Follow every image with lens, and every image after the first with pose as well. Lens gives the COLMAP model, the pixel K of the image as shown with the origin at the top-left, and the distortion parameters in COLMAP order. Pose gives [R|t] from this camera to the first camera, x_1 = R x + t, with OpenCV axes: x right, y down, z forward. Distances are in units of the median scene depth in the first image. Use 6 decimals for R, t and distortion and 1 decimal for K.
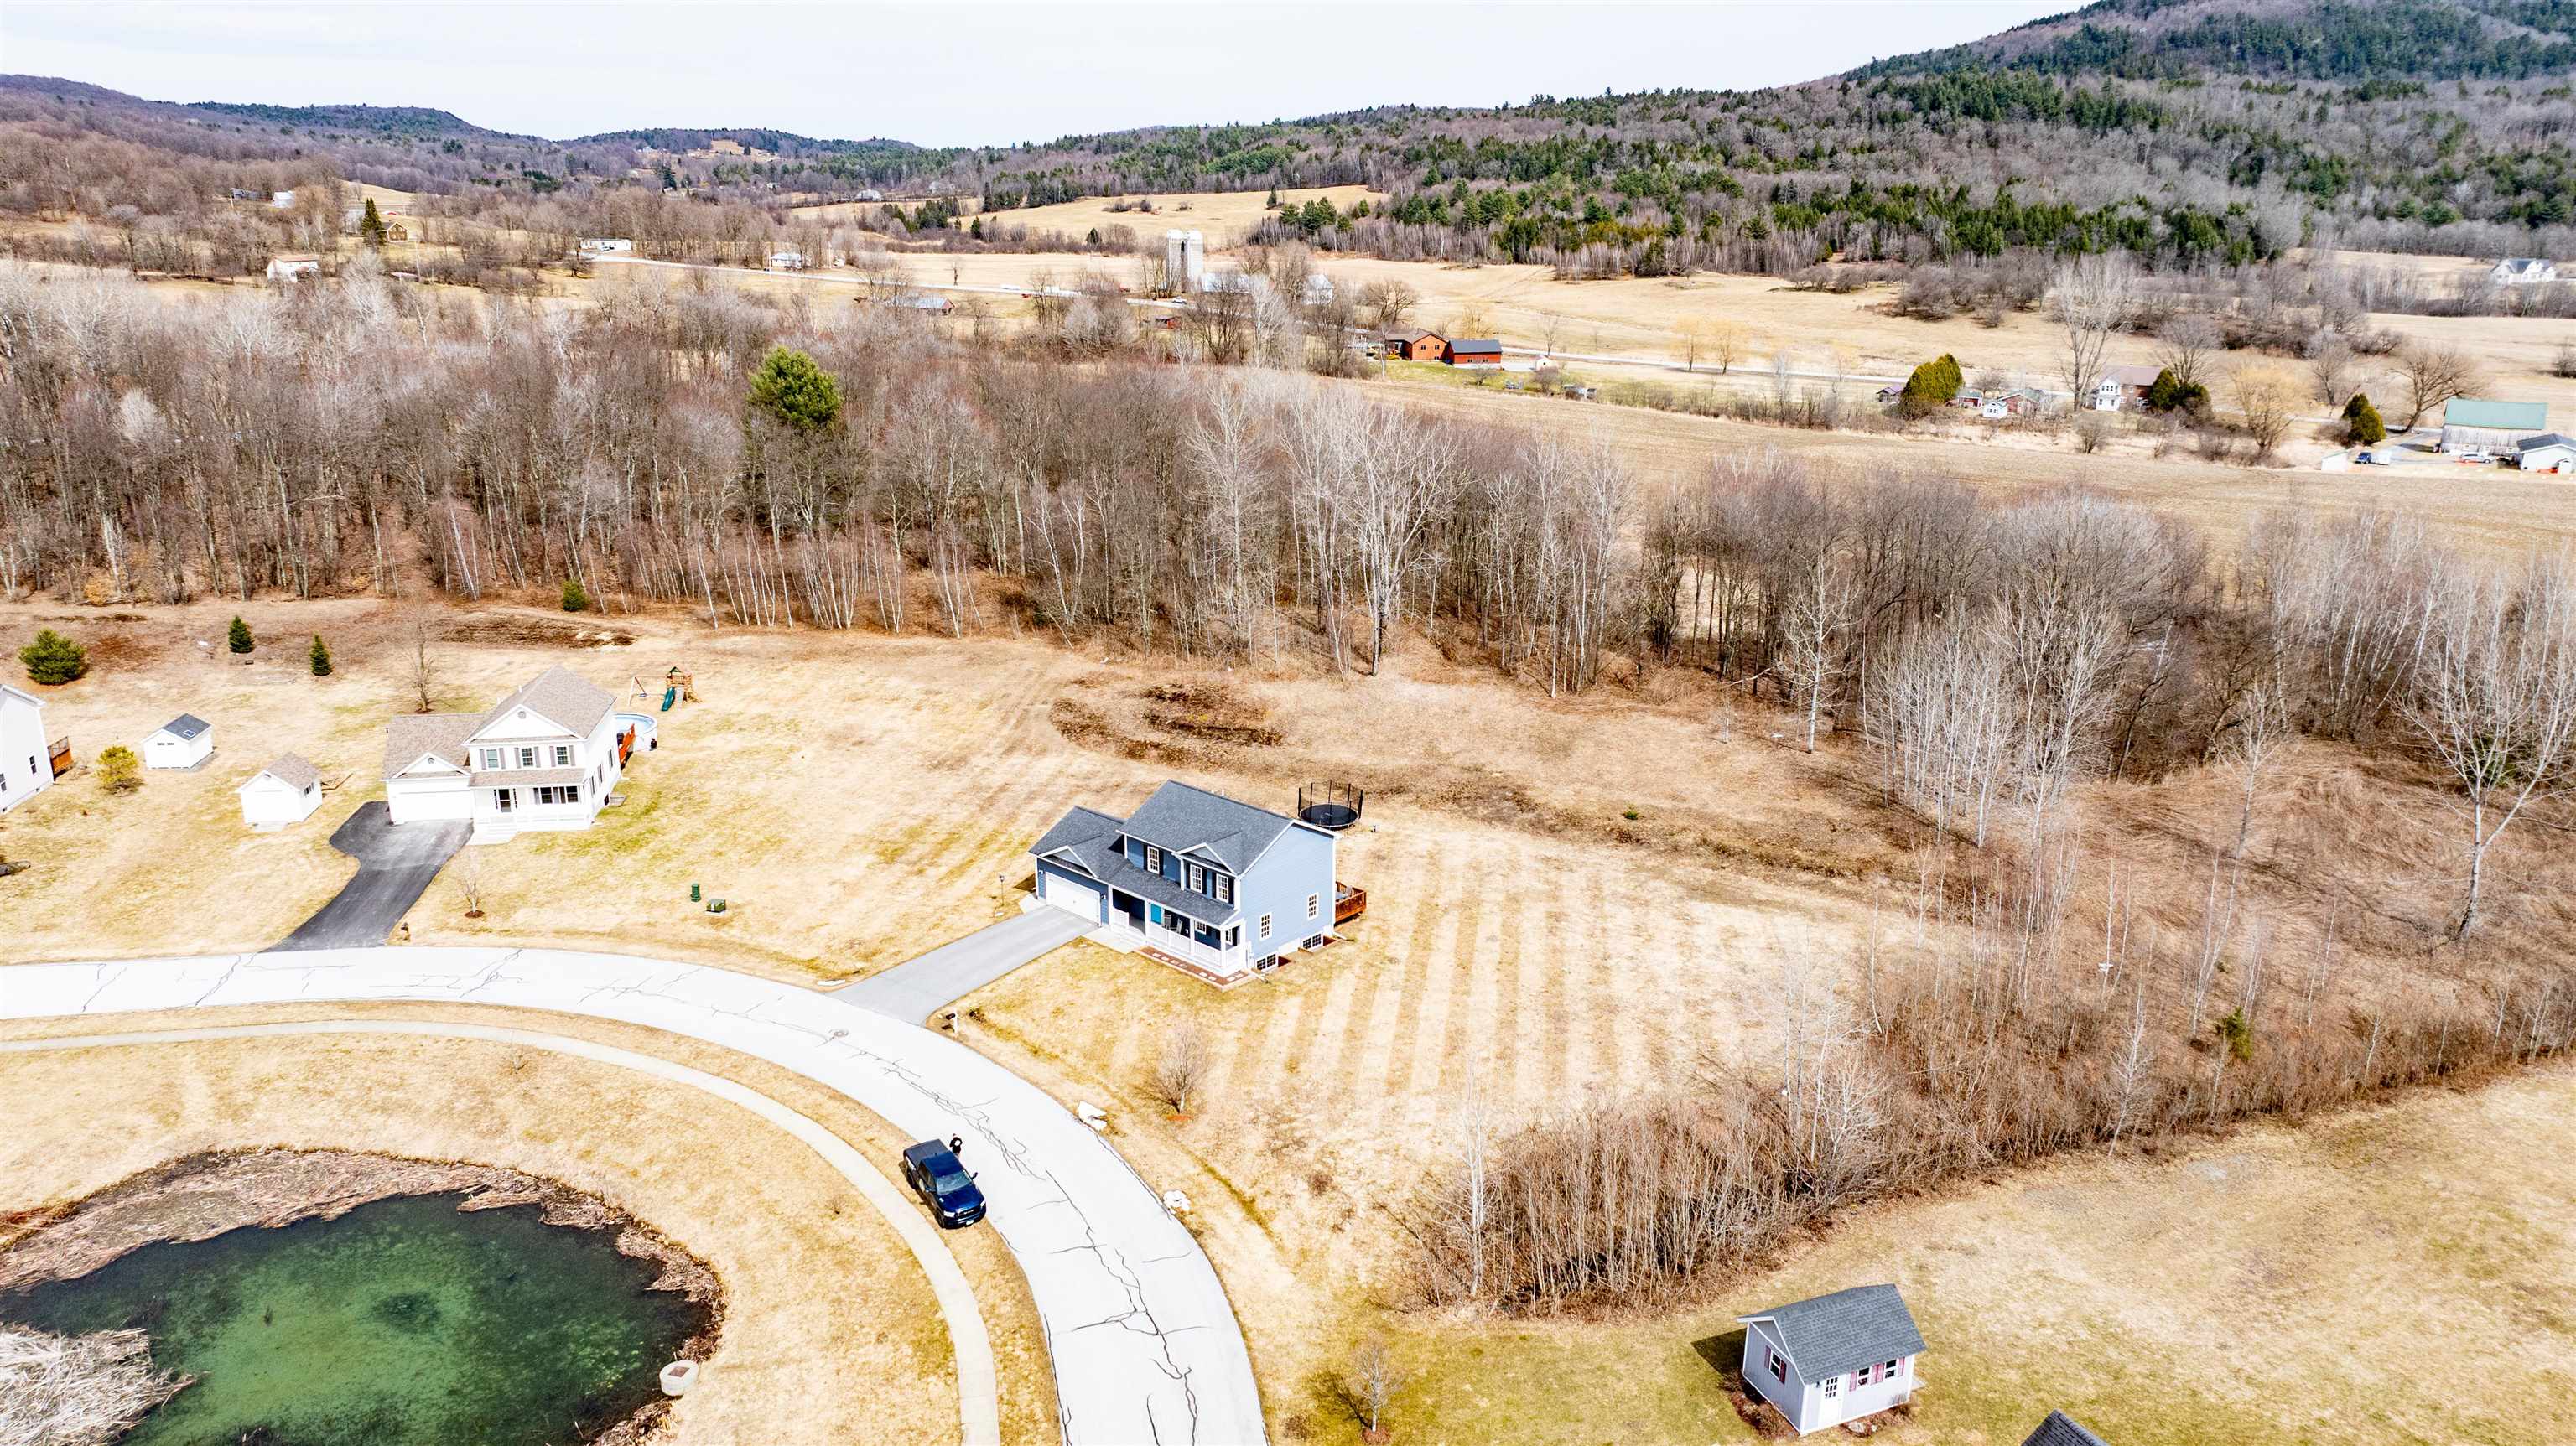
lens RADIAL K [[1801.8, 0, 1302.7], [0, 1801.8, 712.7], [0, 0, 1]] dist [-0.018018, 0.002760]
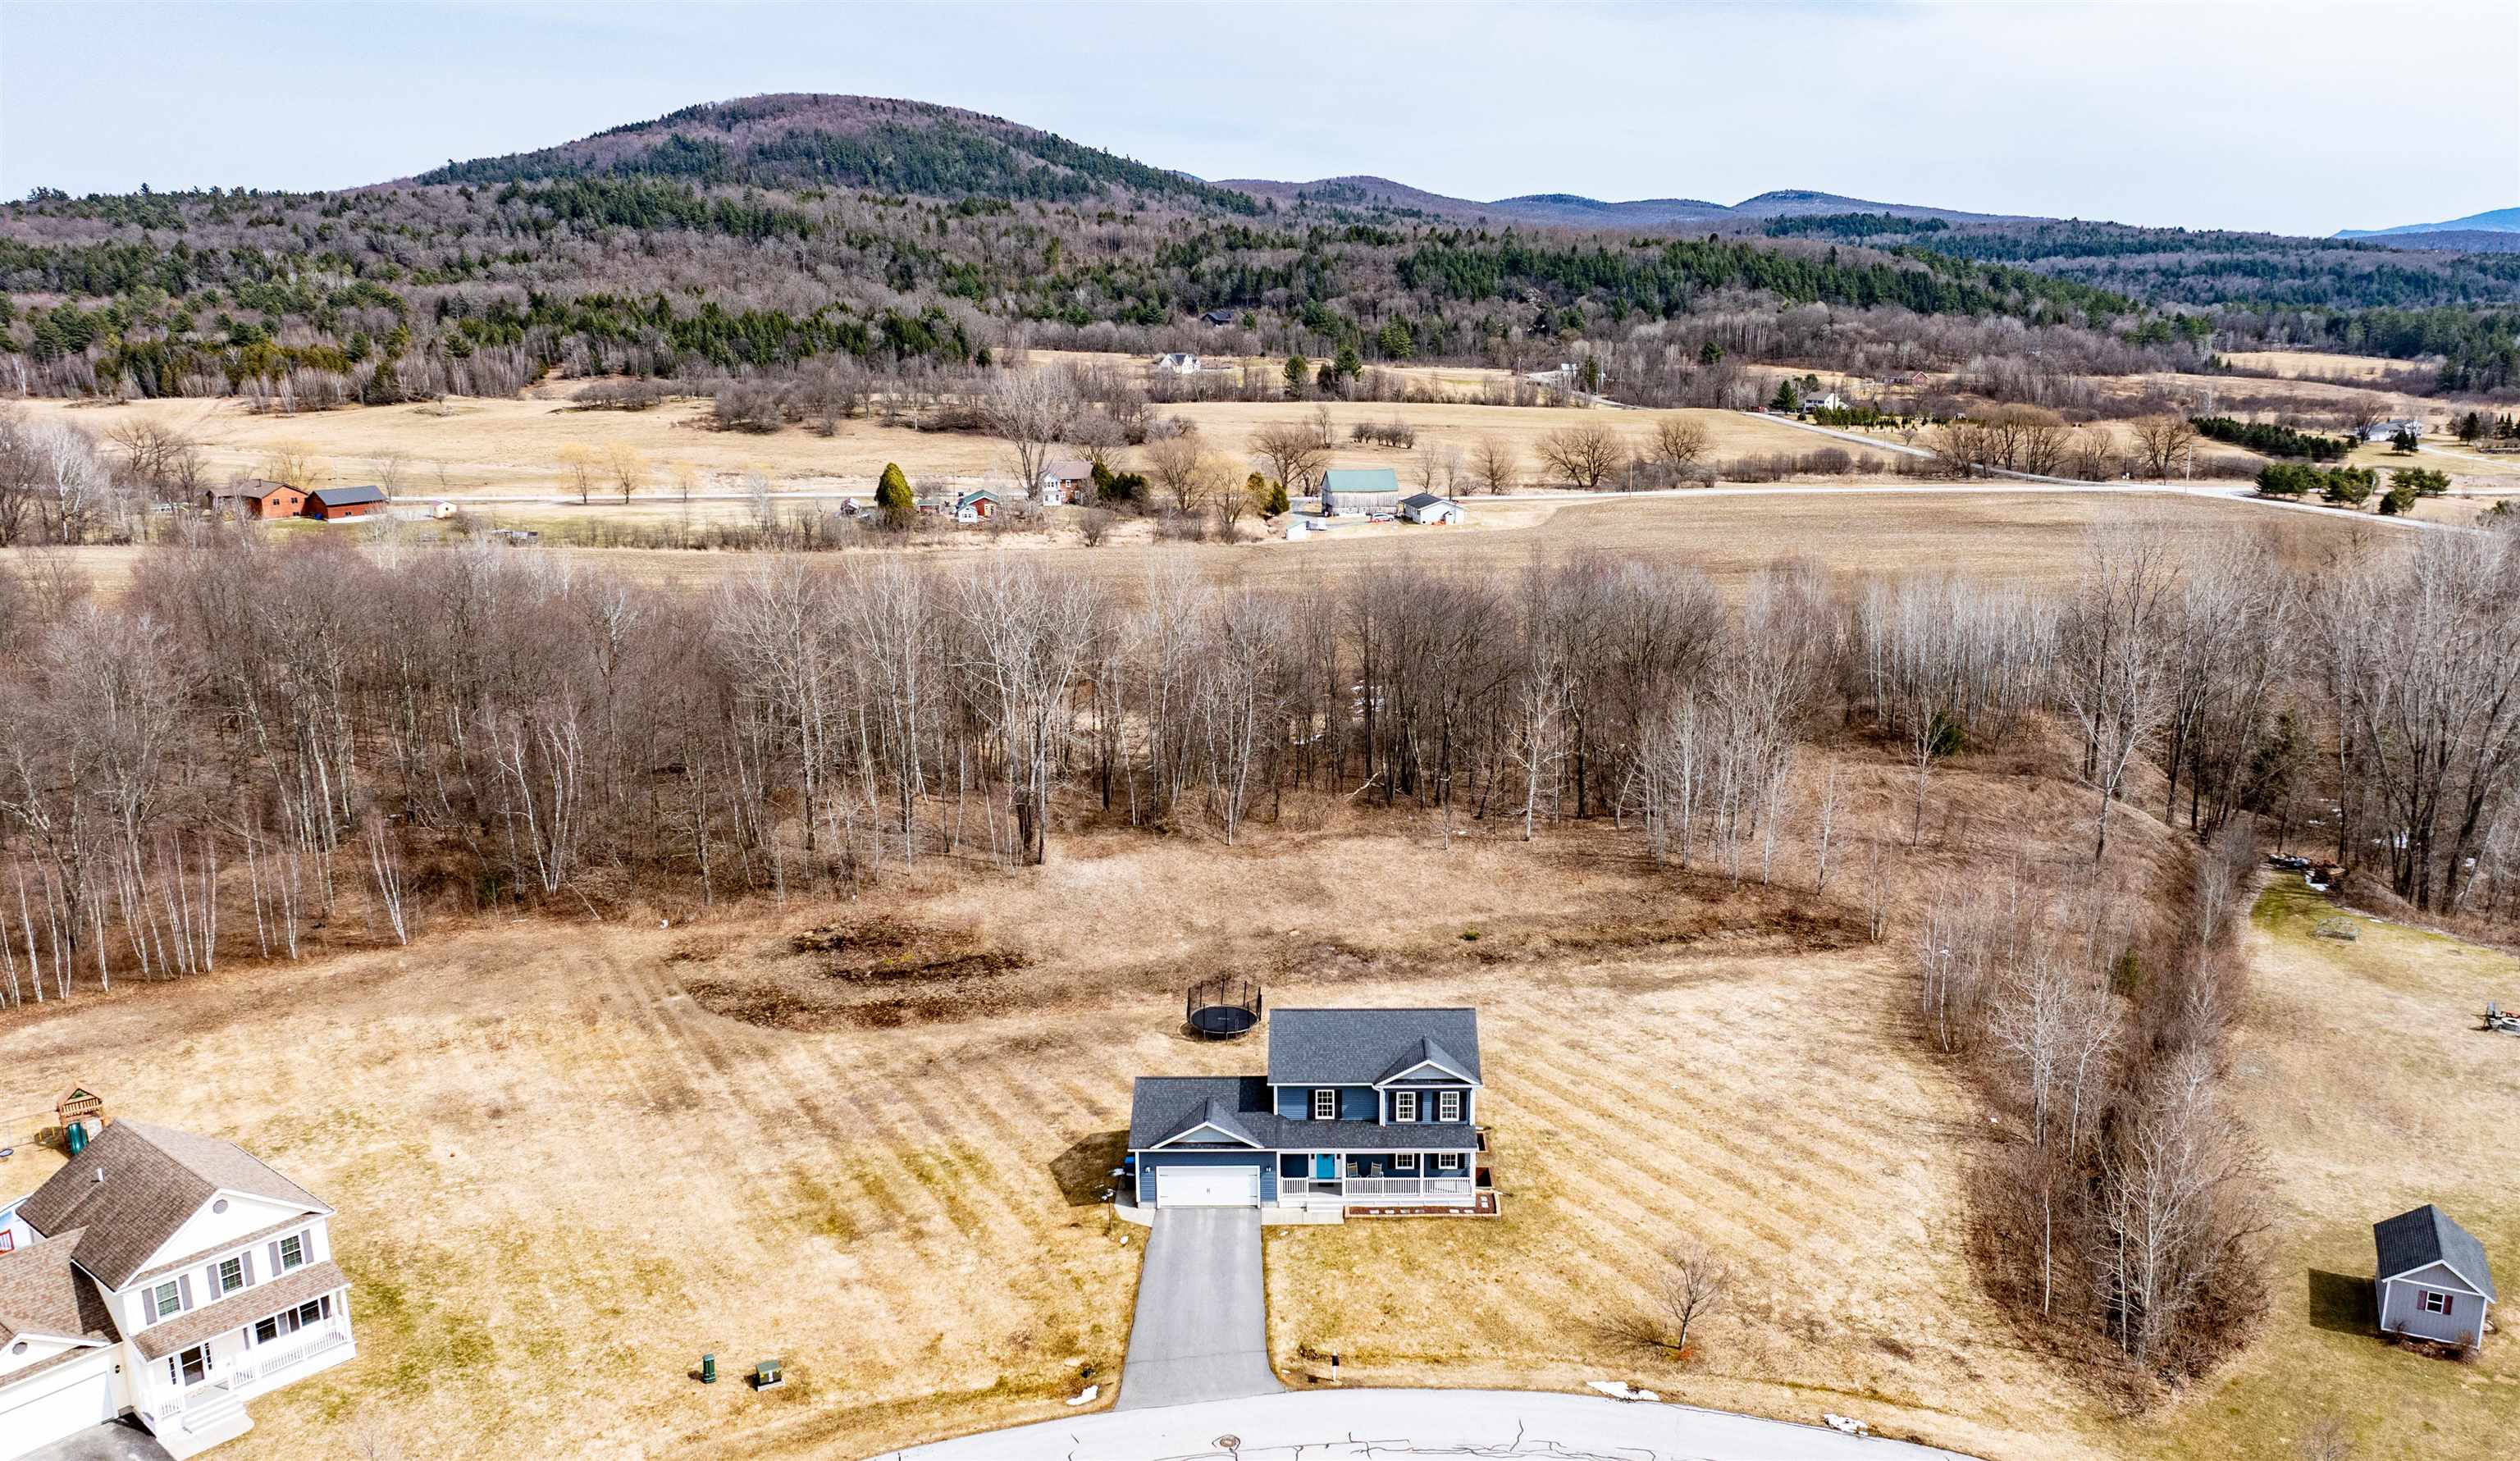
lens RADIAL K [[1871.9, 0, 1353.8], [0, 1871.9, 737.4], [0, 0, 1]] dist [-0.020331, -0.000846]
pose [[0.728274, -0.165131, 0.665093, -0.446912], [0.199781, 0.979536, 0.024443, -0.073748], [-0.655519, 0.115072, 0.746360, 0.239046]]
